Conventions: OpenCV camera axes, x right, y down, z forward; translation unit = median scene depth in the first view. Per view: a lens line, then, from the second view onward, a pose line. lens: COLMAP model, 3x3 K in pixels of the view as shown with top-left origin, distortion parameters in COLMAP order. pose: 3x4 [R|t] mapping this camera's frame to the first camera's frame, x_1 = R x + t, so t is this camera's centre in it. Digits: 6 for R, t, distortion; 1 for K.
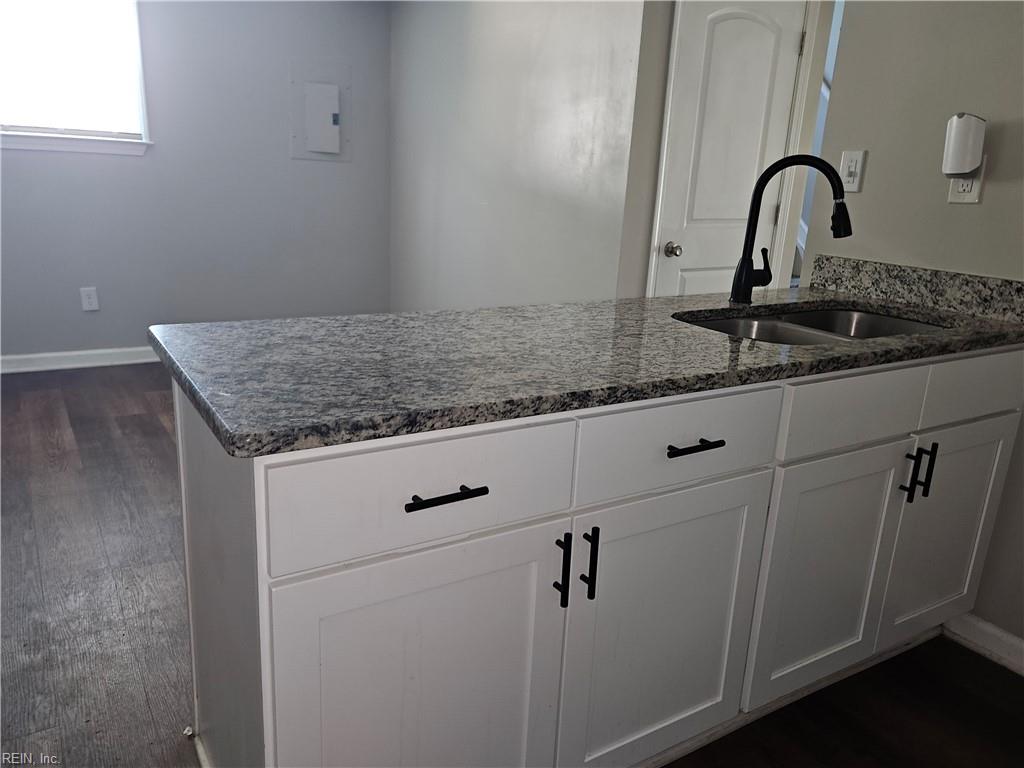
lens RADIAL K [[774.7, 0, 512.1], [0, 774.7, 383.5], [0, 0, 1]] dist [0.037706, -0.000850]
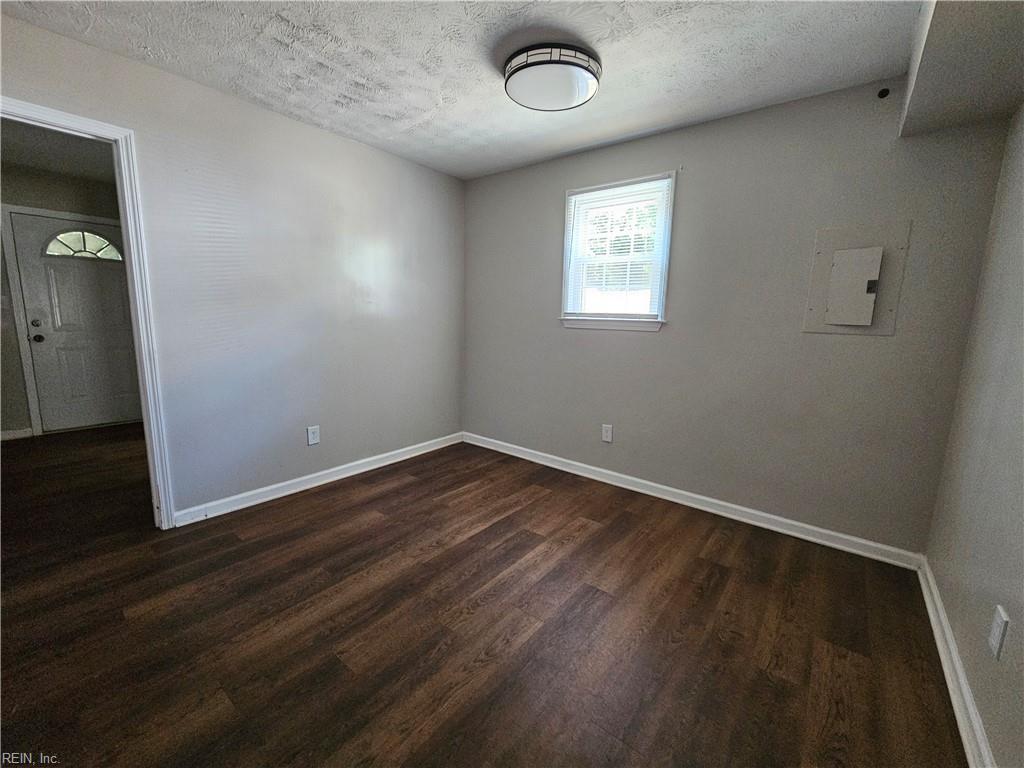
lens RADIAL K [[423.6, 0, 508.9], [0, 423.6, 382.9], [0, 0, 1]] dist [-0.001036, -0.000987]
pose [[0.331594, 0.107731, -0.937251, 0.177528], [-0.261959, 0.964907, 0.018230, -0.329233], [0.906324, 0.239477, 0.348178, 1.158781]]
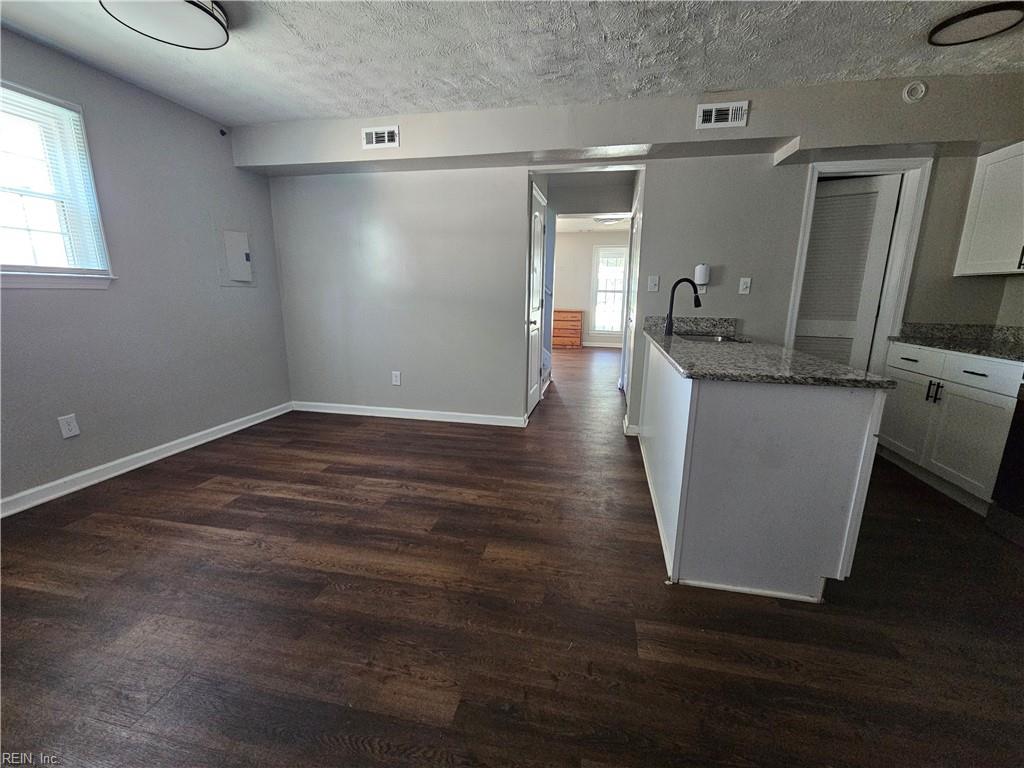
lens RADIAL K [[423.6, 0, 513.7], [0, 423.6, 383.6], [0, 0, 1]] dist [-0.001036, -0.000987]
pose [[0.694939, -0.192727, 0.692760, -1.035440], [0.216161, 0.974843, 0.054362, -0.134732], [-0.685809, 0.111969, 0.719117, 0.367992]]
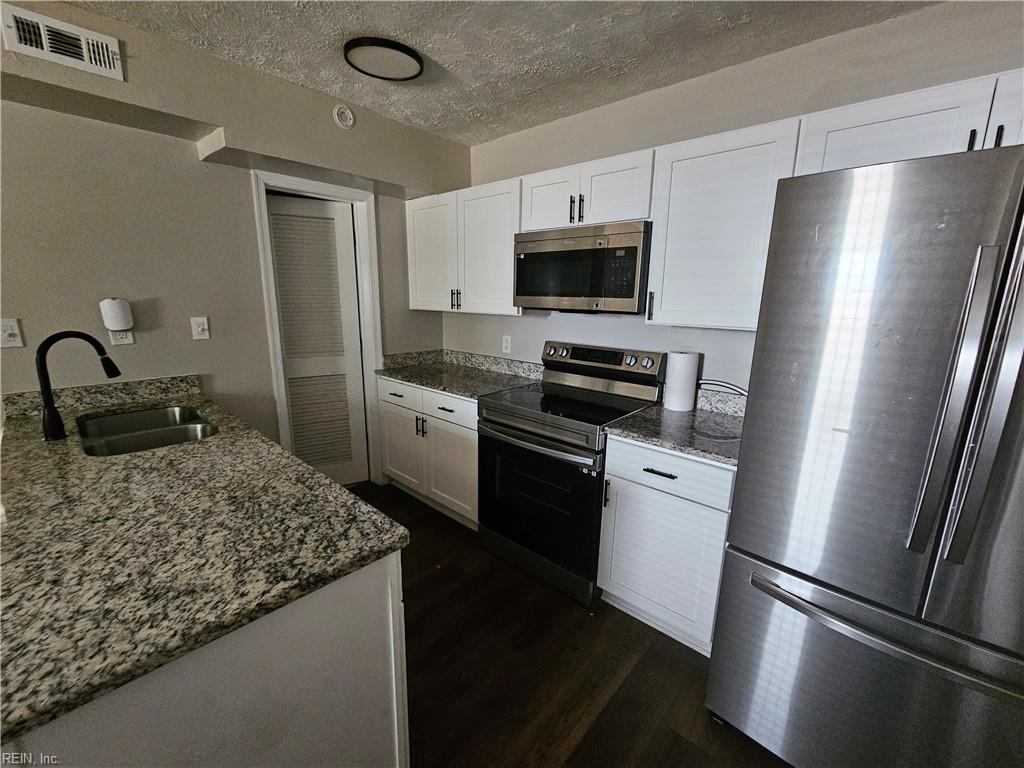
lens RADIAL K [[423.6, 0, 509.4], [0, 423.6, 385.9], [0, 0, 1]] dist [-0.001036, -0.000987]
pose [[-0.267114, -0.259347, 0.928111, -0.574550], [0.229708, 0.918208, 0.322690, -0.244307], [-0.935887, 0.299390, -0.185692, 0.367370]]
